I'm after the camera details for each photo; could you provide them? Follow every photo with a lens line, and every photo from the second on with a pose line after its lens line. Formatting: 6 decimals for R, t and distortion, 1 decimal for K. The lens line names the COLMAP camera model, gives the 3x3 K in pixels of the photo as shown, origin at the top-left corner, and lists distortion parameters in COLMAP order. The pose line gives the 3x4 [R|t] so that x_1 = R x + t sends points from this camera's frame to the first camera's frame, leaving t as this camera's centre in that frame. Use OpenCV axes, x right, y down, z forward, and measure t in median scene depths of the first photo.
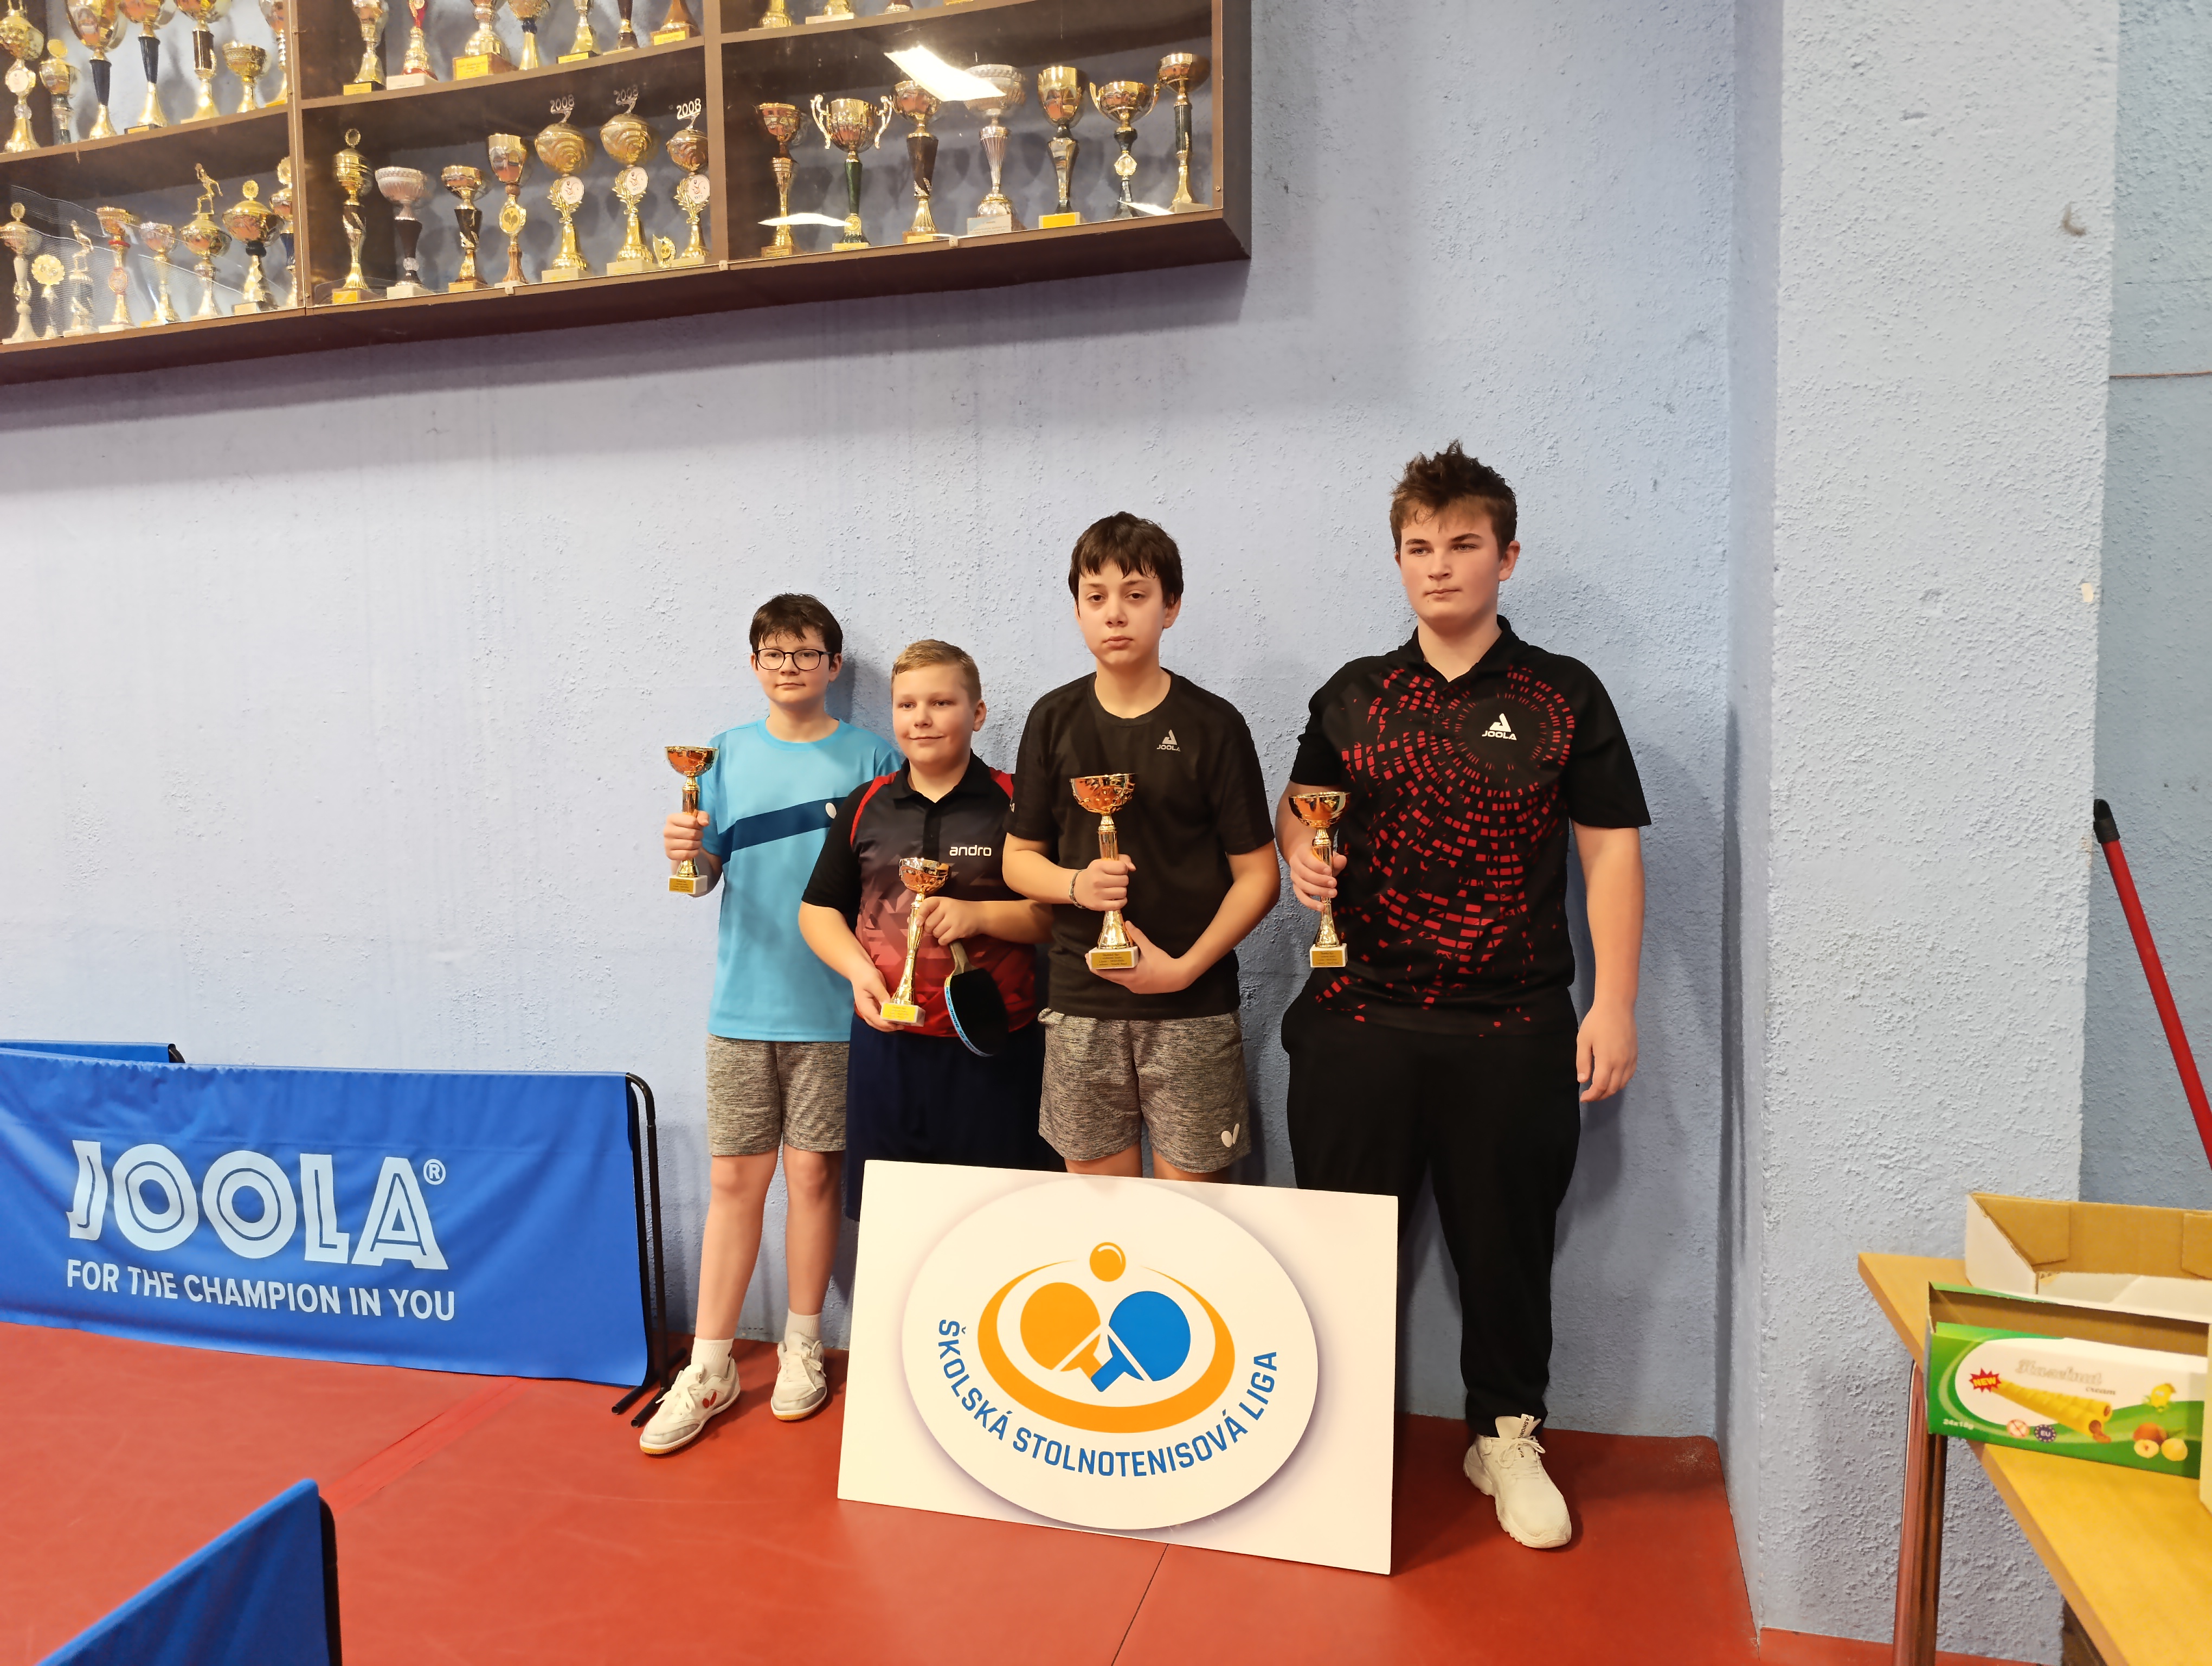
lens RADIAL K [[1503.2, 0, 1114.7], [0, 1503.2, 842.7], [0, 0, 1]] dist [0.032669, -0.035903]
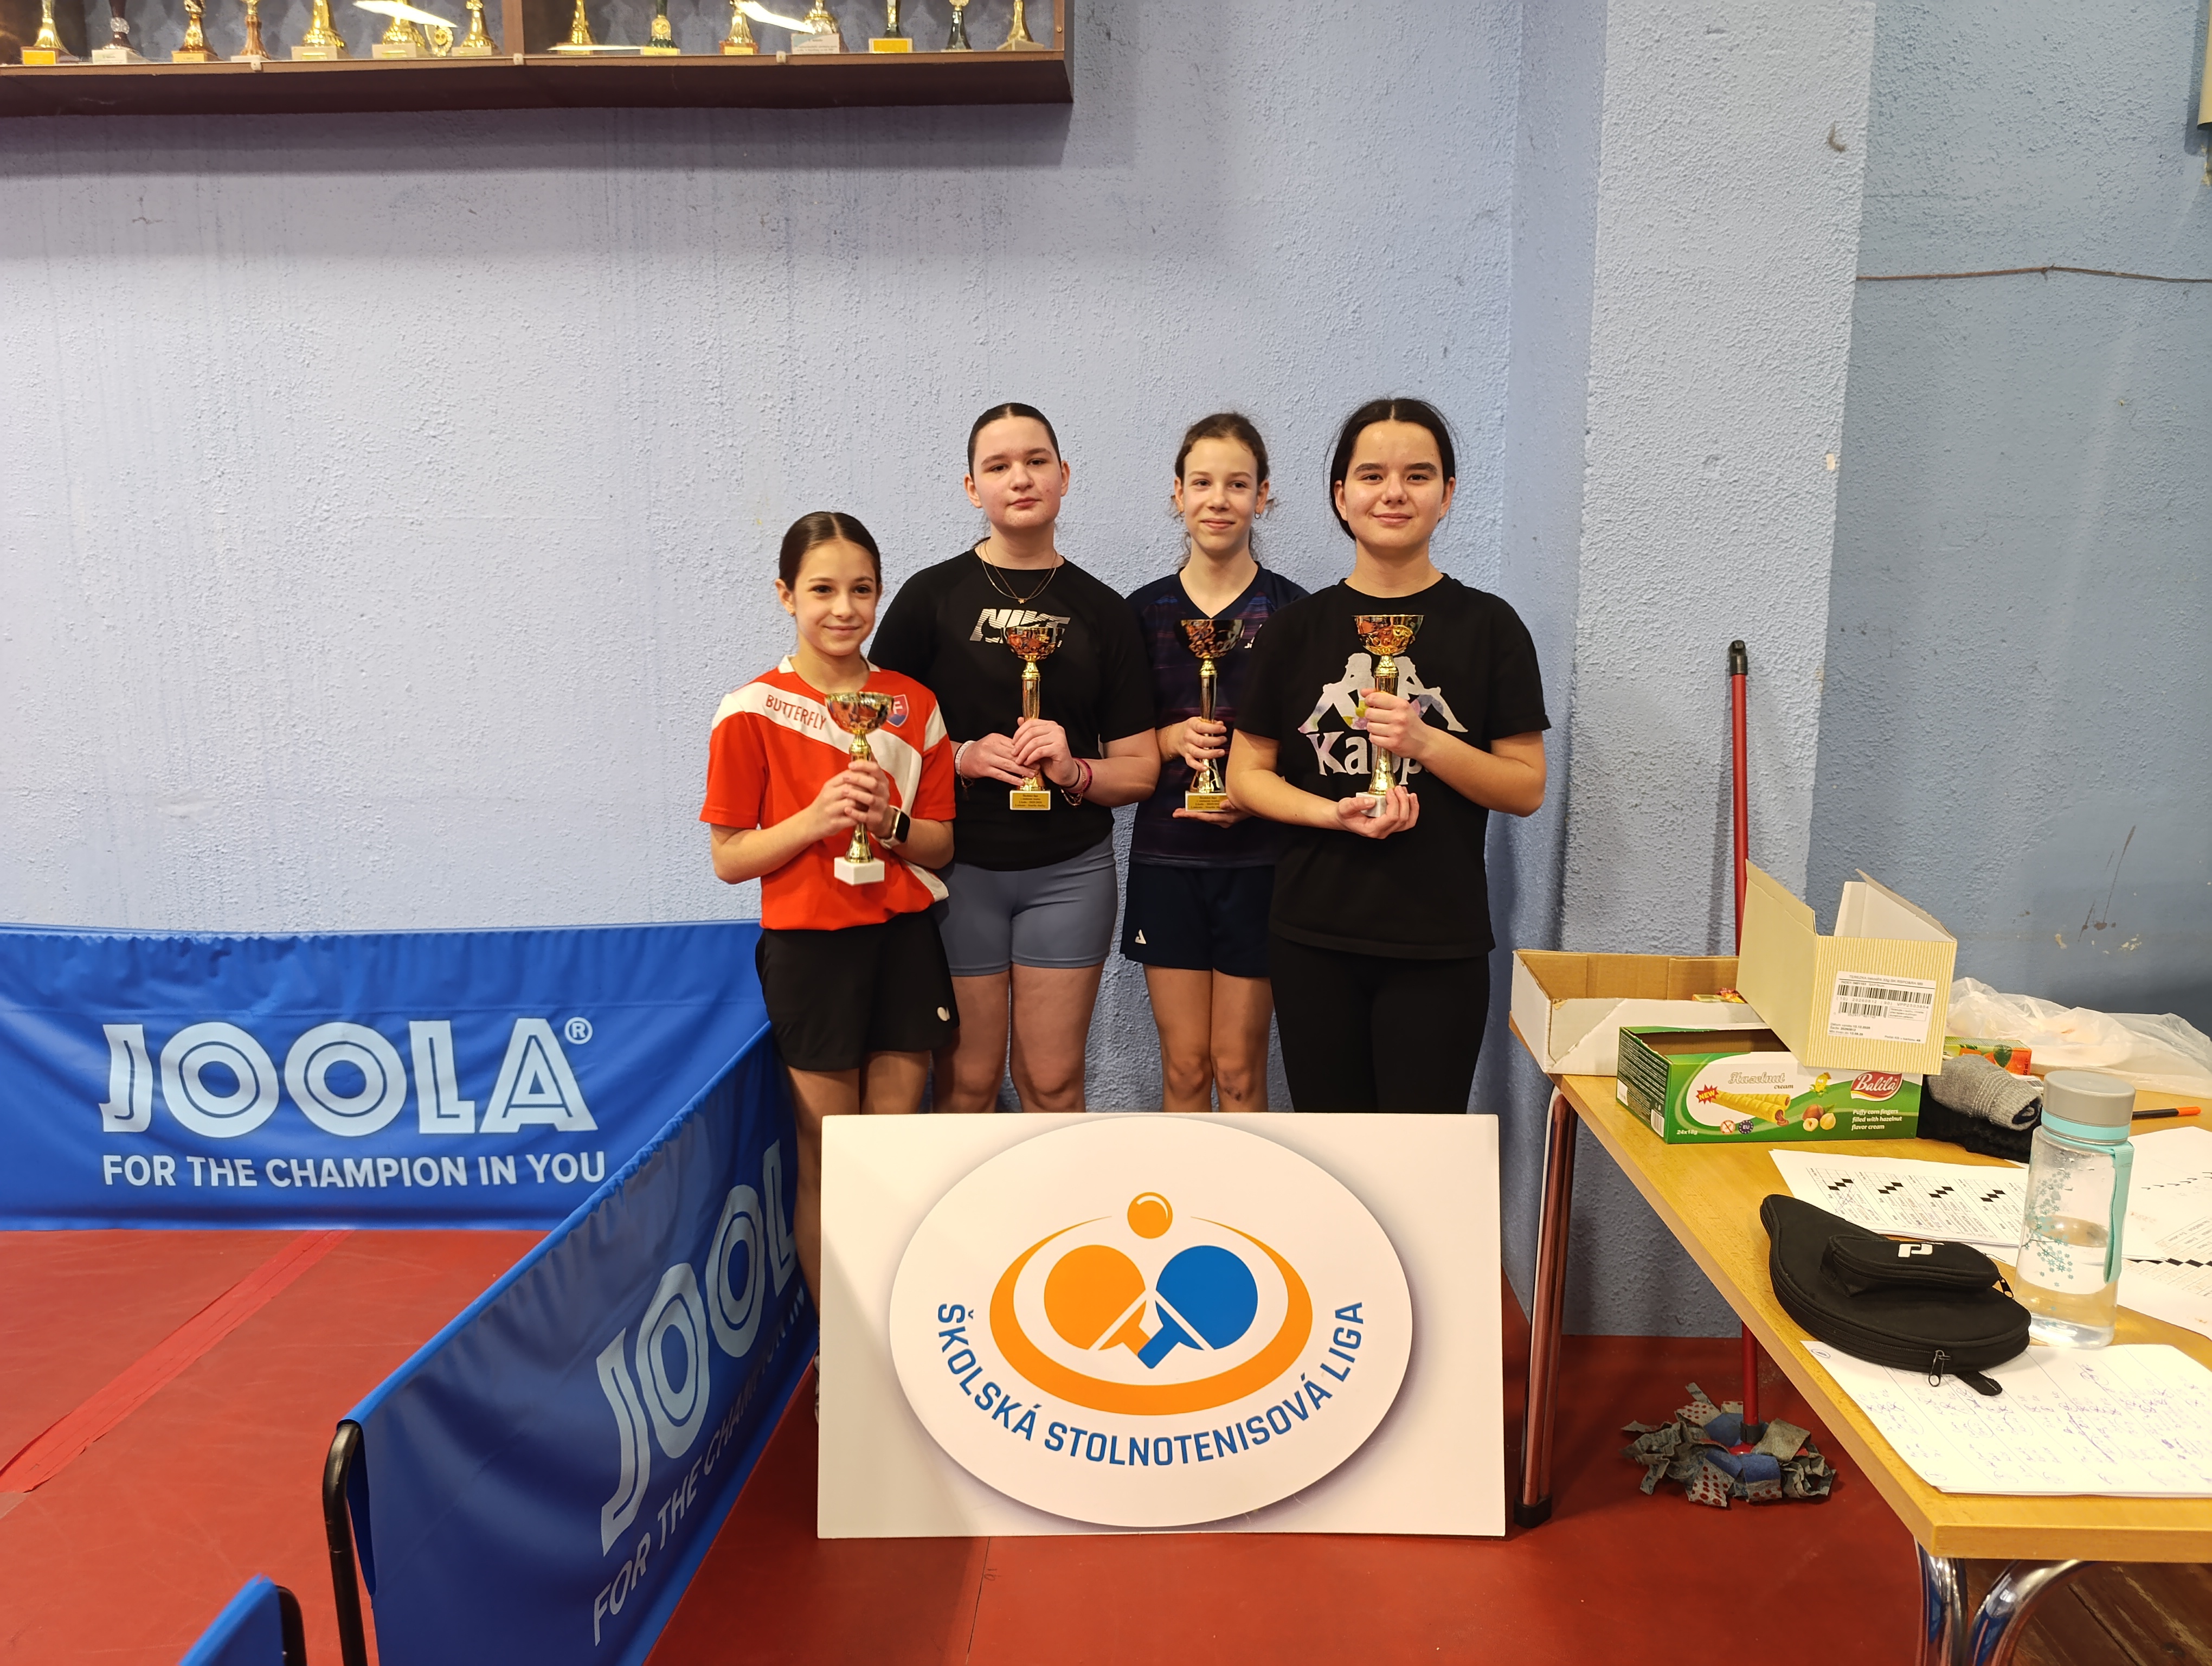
lens RADIAL K [[1503.2, 0, 1102.0], [0, 1503.2, 831.7], [0, 0, 1]] dist [0.032669, -0.035903]
pose [[0.971530, -0.023629, 0.235735, -0.144480], [0.003561, 0.996358, 0.085196, 0.015557], [-0.236889, -0.081931, 0.968076, -0.031093]]
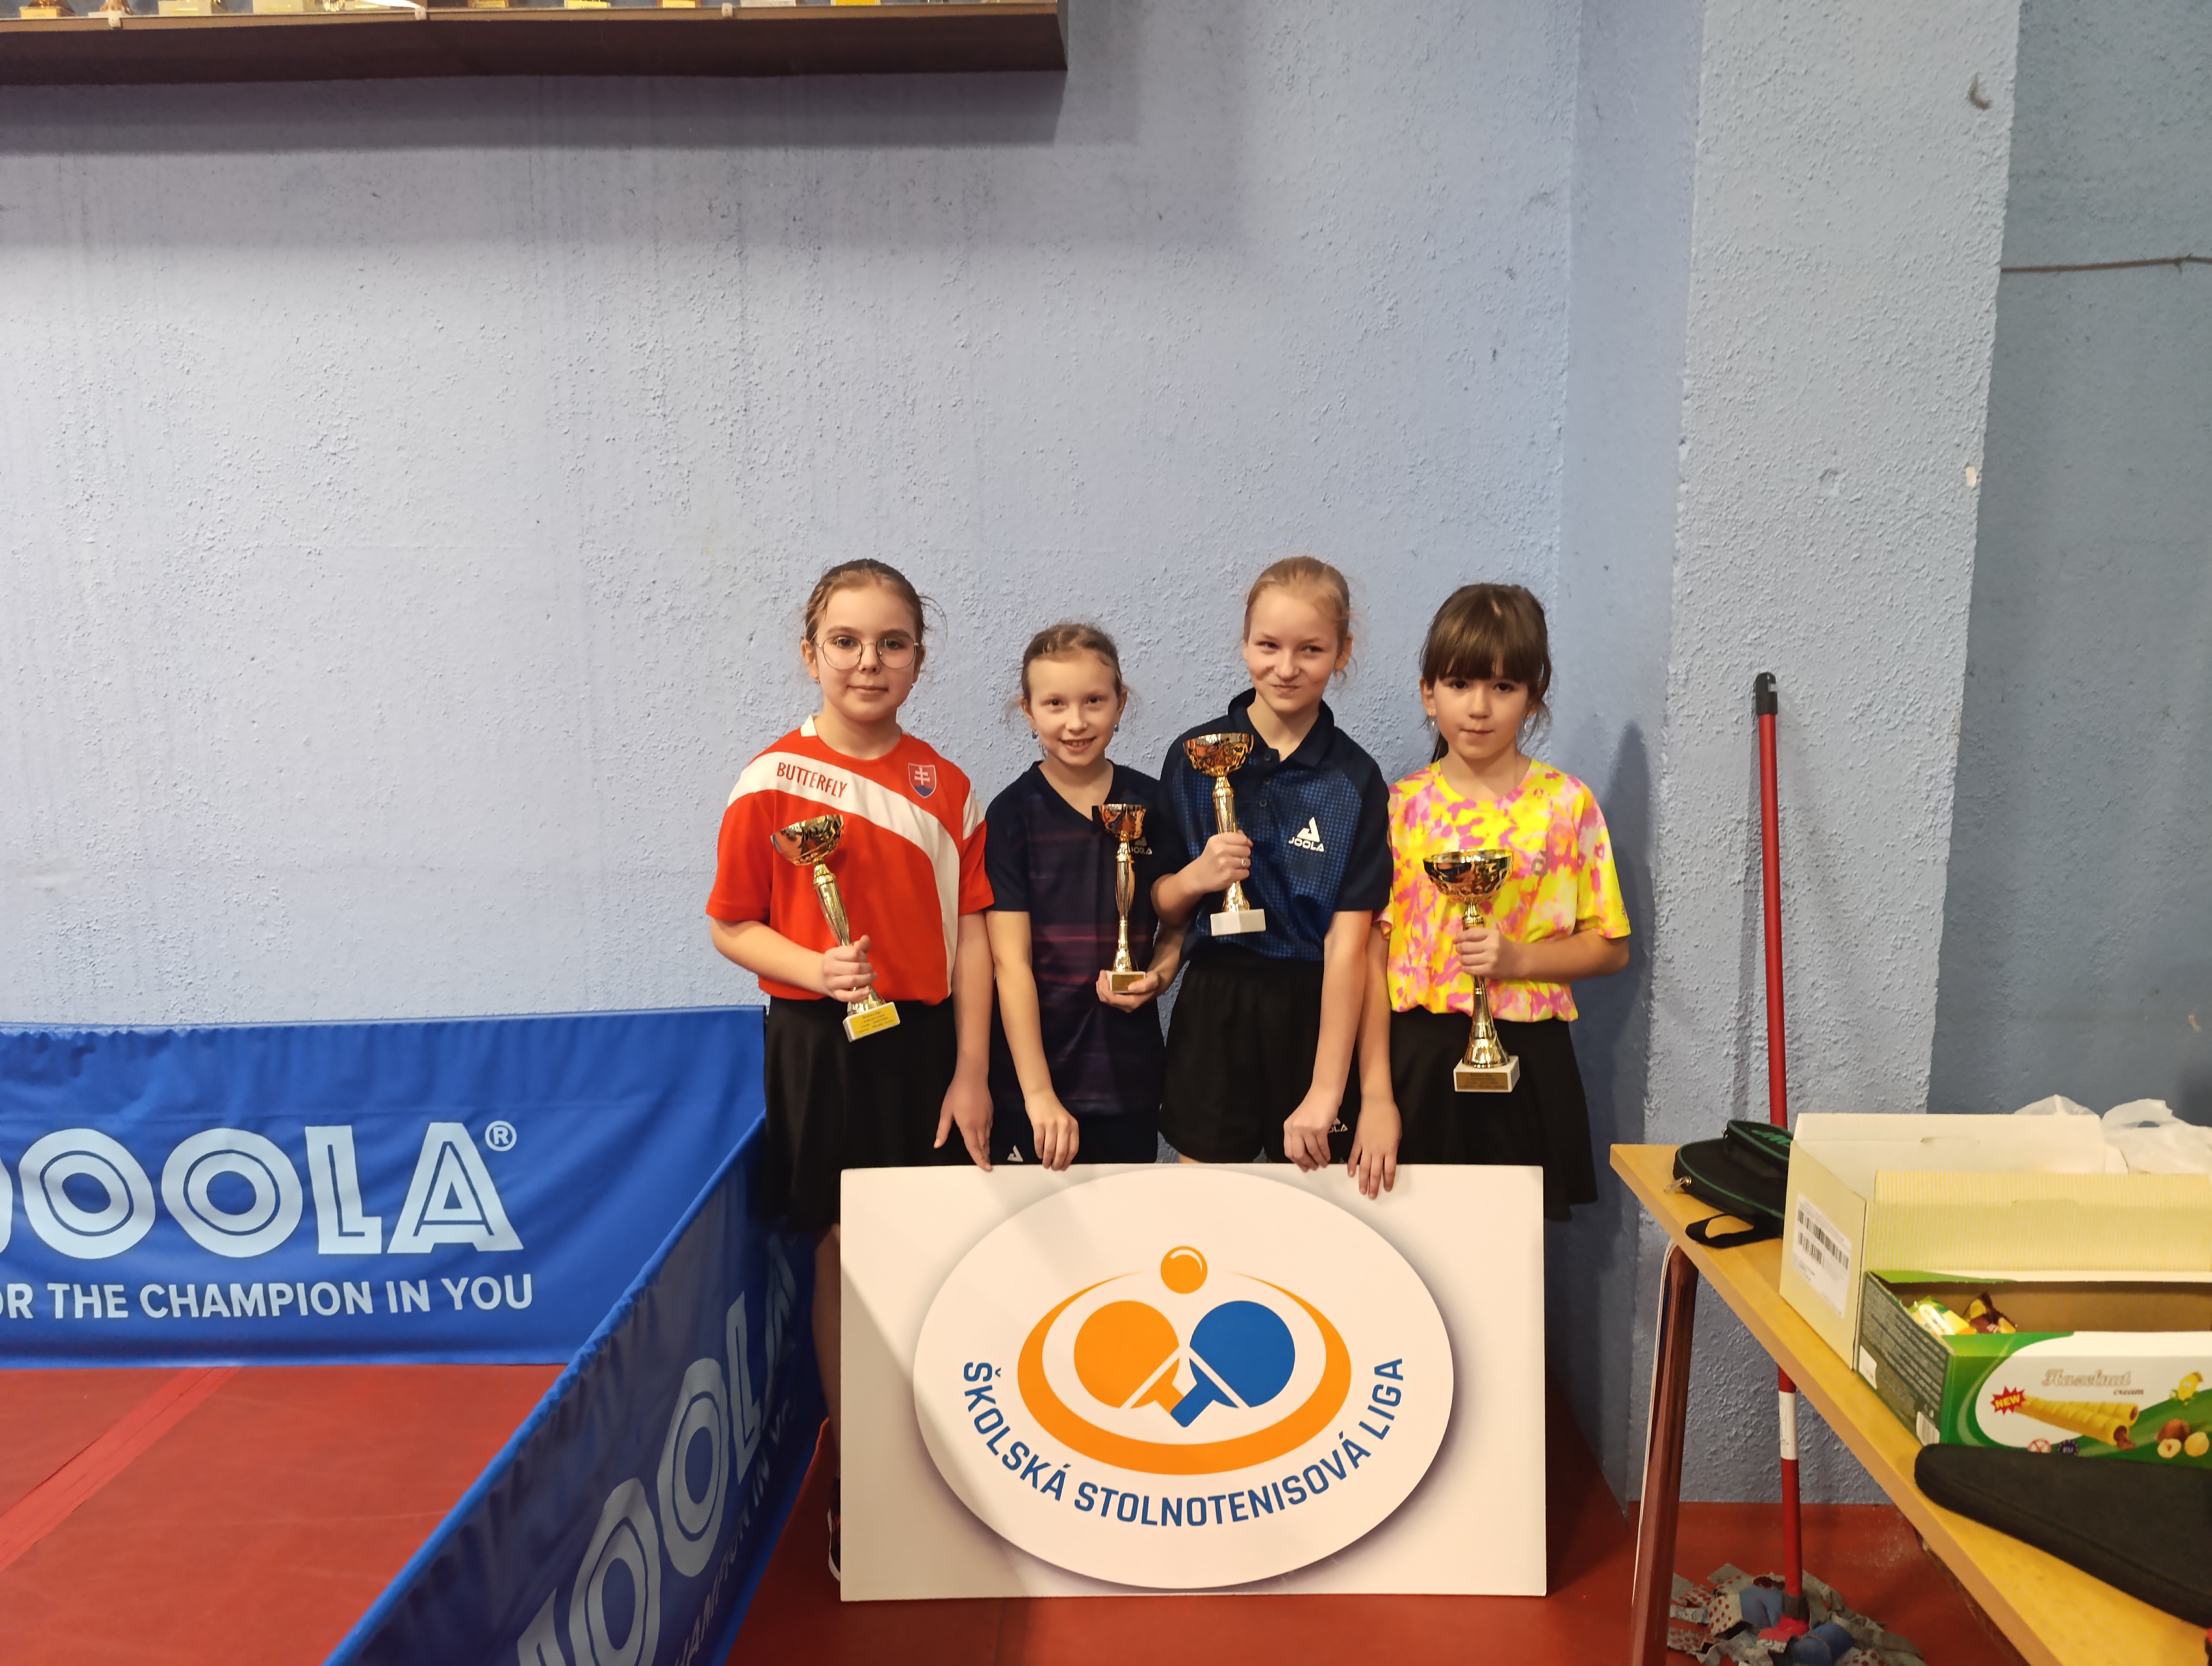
lens RADIAL K [[1503.2, 0, 1104.6], [0, 1503.2, 845.3], [0, 0, 1]] dist [0.032669, -0.035903]
pose [[0.968621, -0.025346, 0.247246, -0.120946], [0.006931, 0.997154, 0.075069, 0.000087], [-0.248445, -0.071000, 0.966040, 0.106810]]
